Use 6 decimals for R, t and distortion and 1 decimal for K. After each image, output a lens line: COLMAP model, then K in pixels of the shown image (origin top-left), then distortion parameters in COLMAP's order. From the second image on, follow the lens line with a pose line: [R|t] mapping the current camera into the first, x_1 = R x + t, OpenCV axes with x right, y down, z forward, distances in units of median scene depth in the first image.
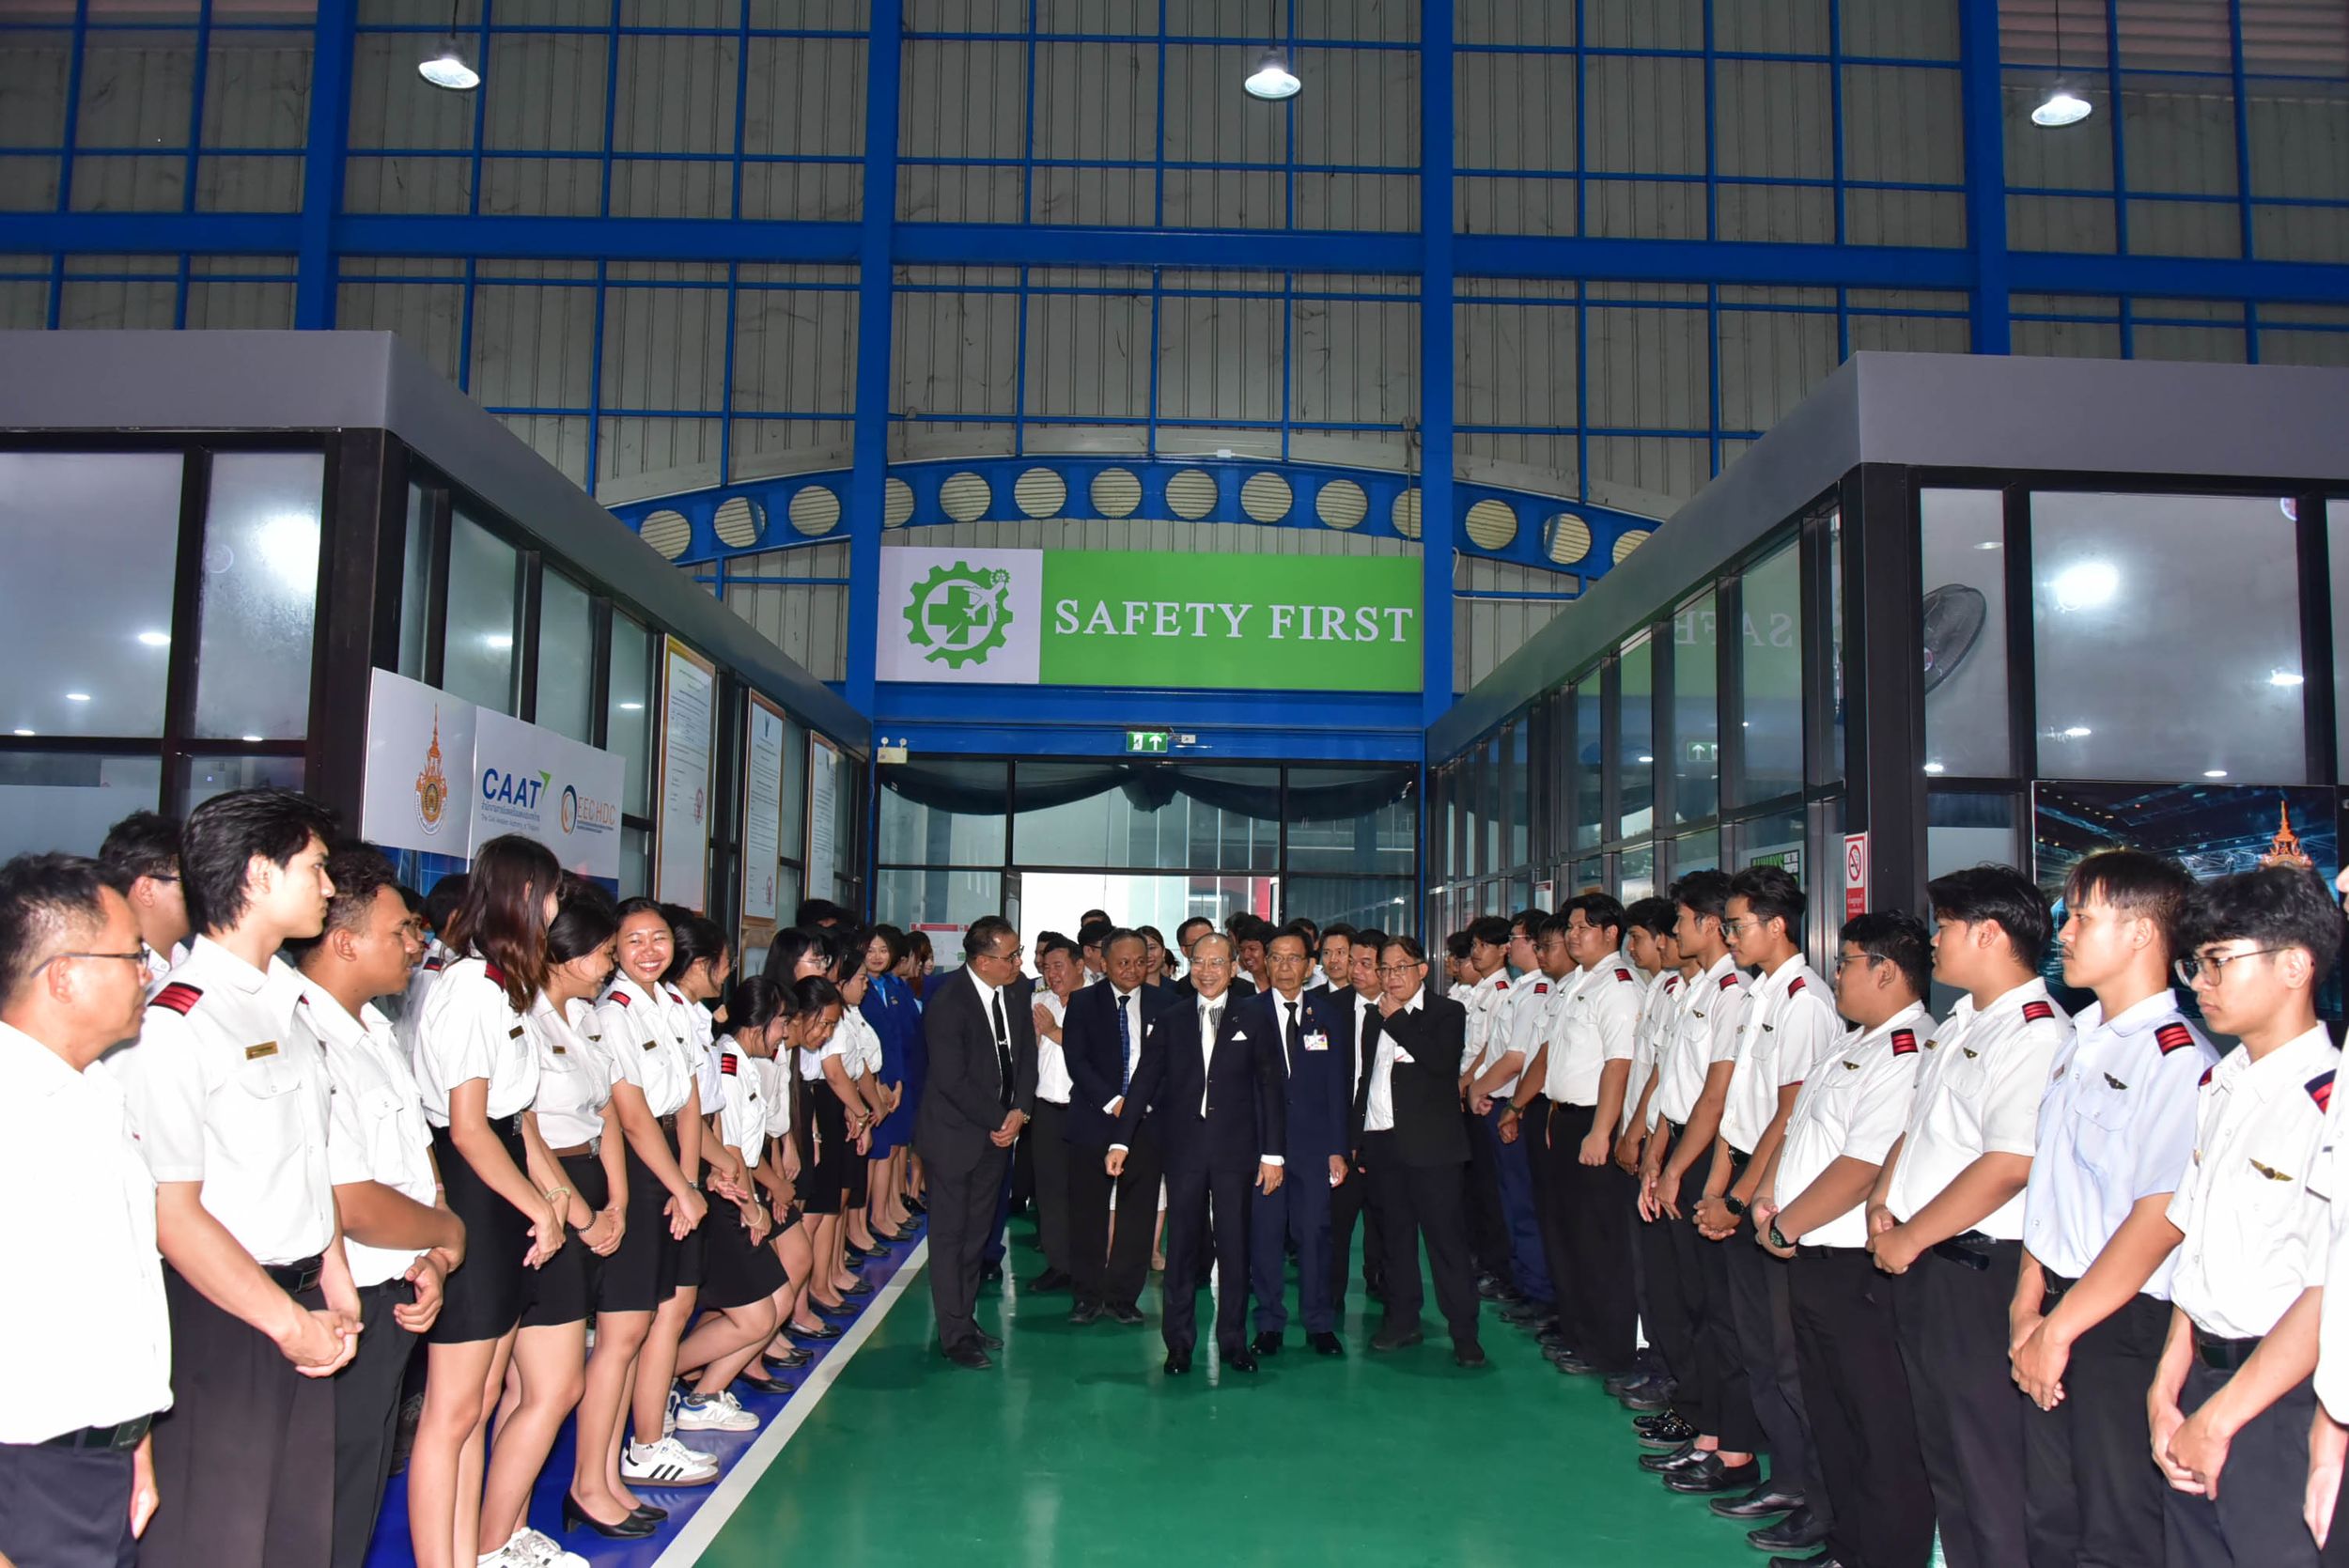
lens RADIAL K [[1826.4, 0, 1174.5], [0, 1826.4, 784.0], [0, 0, 1]] dist [-0.046419, 0.005530]
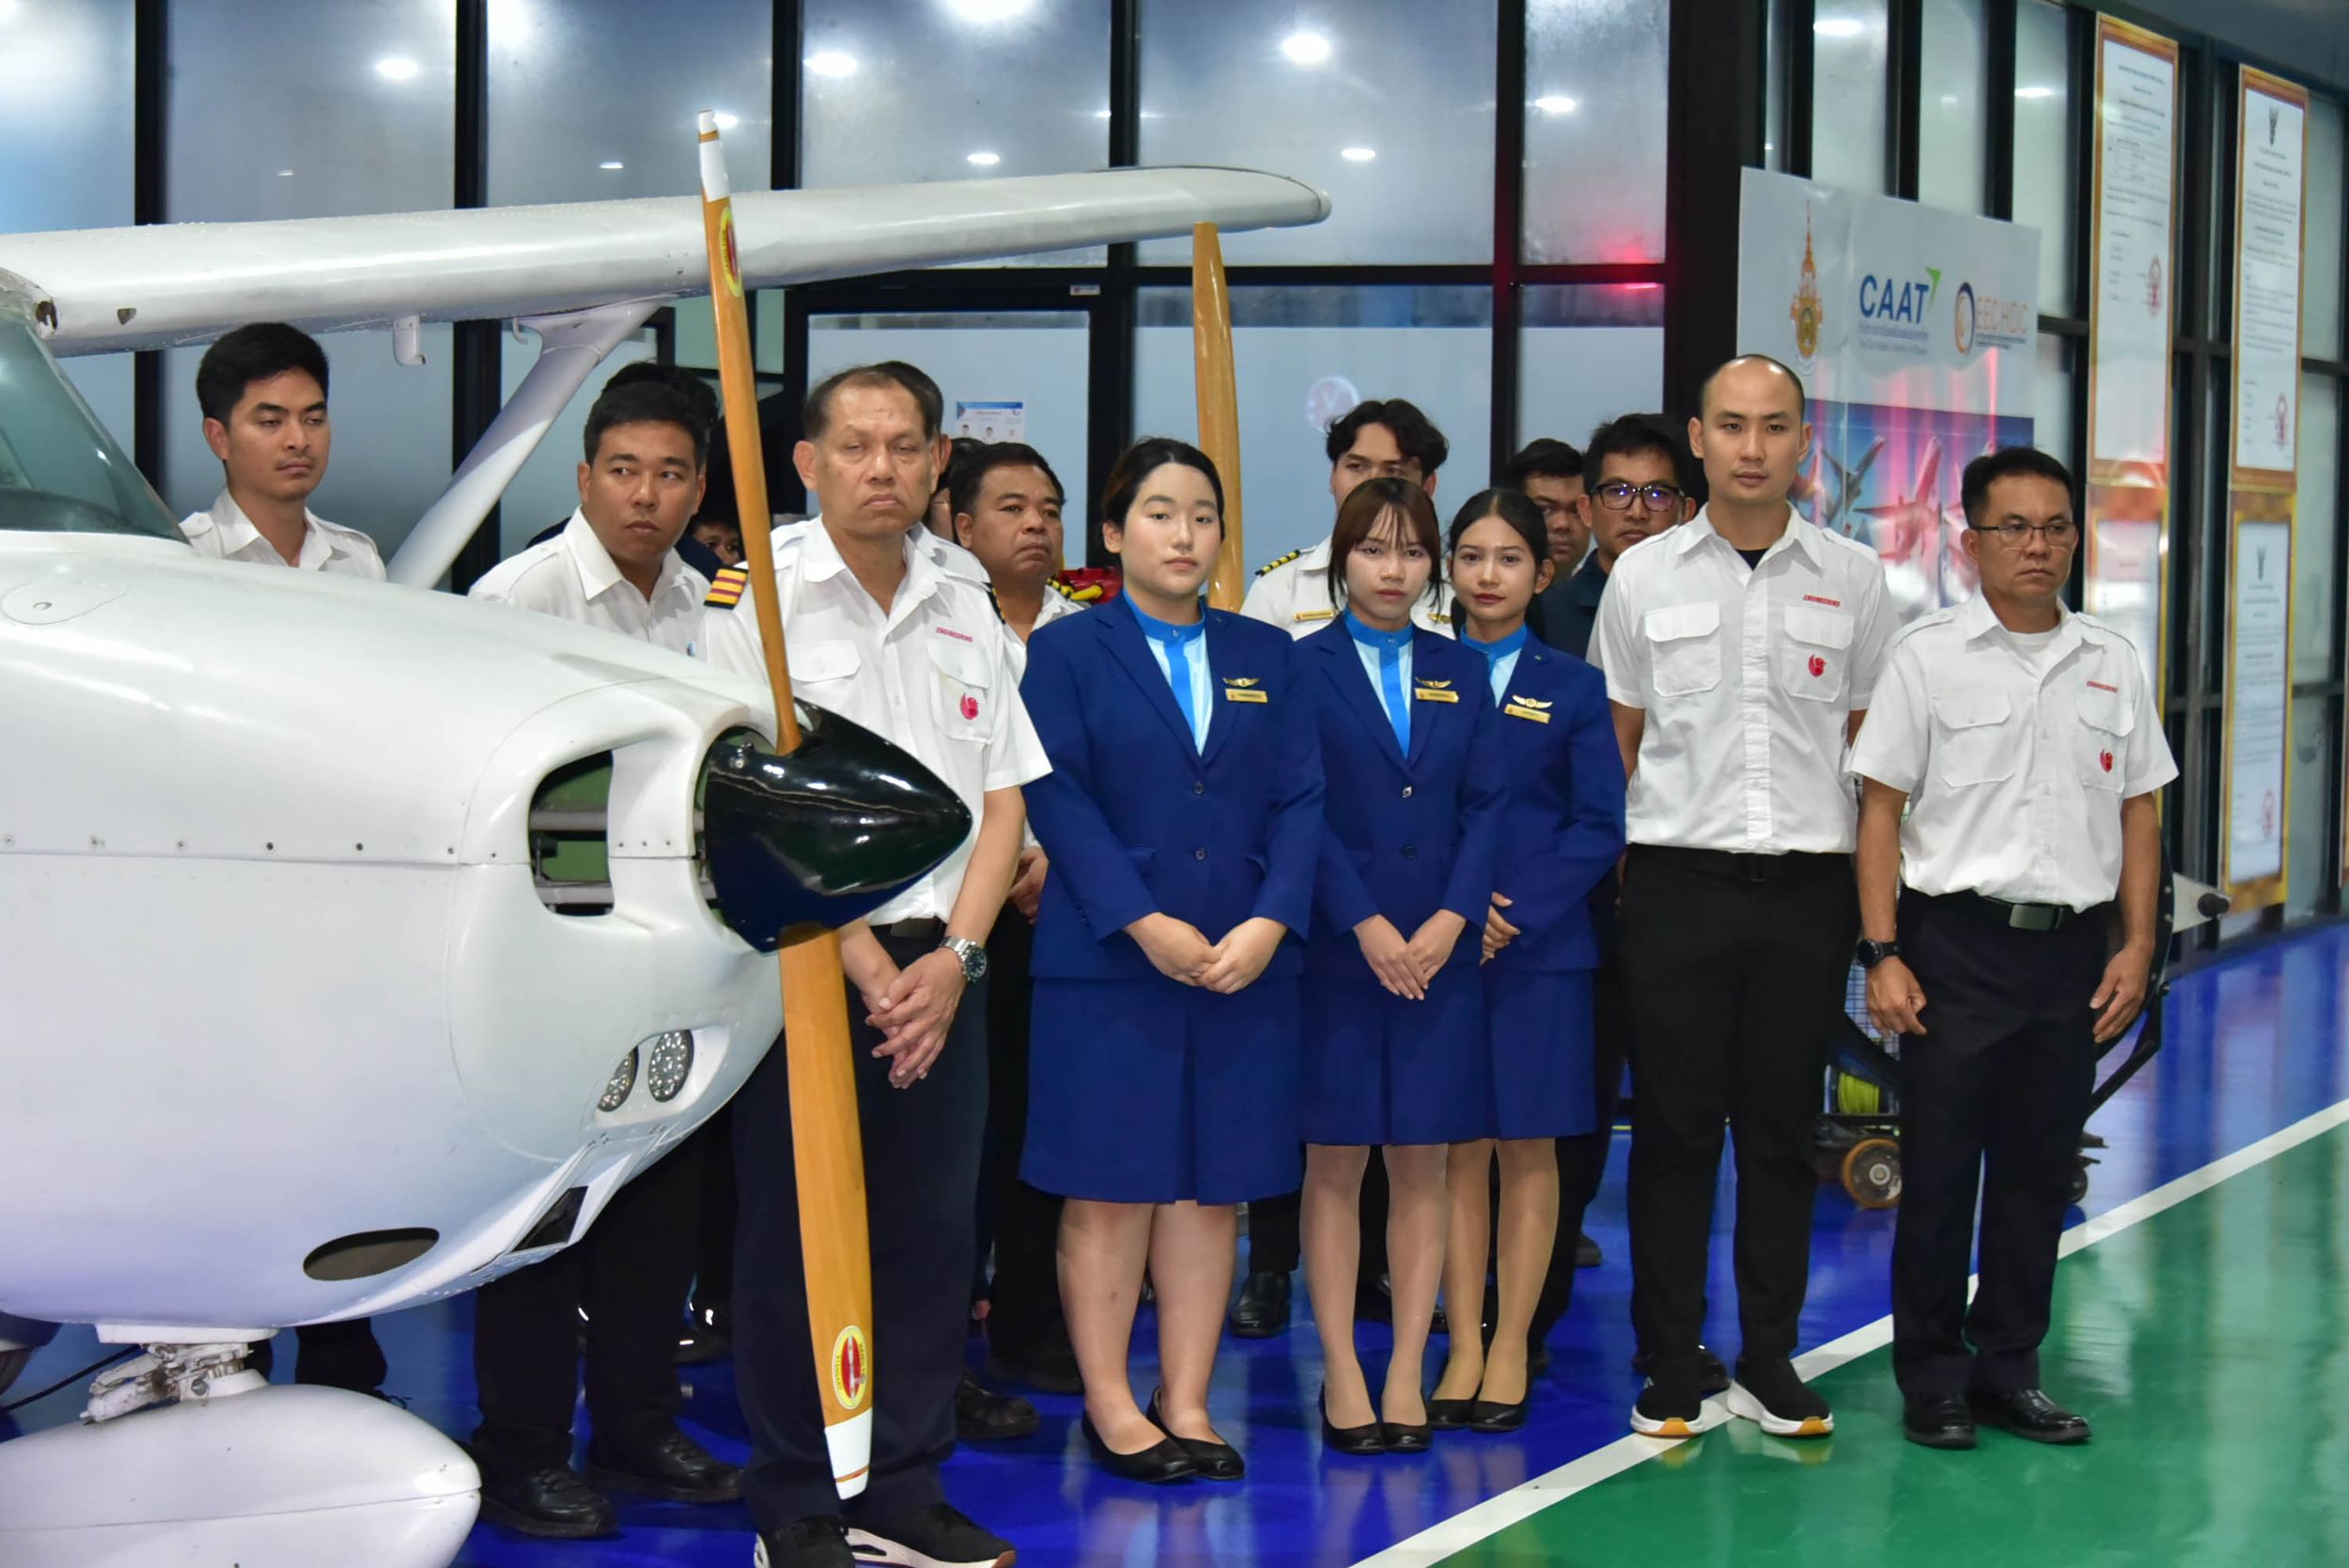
lens RADIAL K [[4902.9, 0, 1174.5], [0, 4902.9, 784.0], [0, 0, 1]] dist [-0.022374, -0.123642]
pose [[0.899514, 0.018366, -0.436505, 0.212030], [0.043236, 0.990469, 0.130771, -0.069488], [0.434747, -0.136503, 0.890147, -0.817542]]
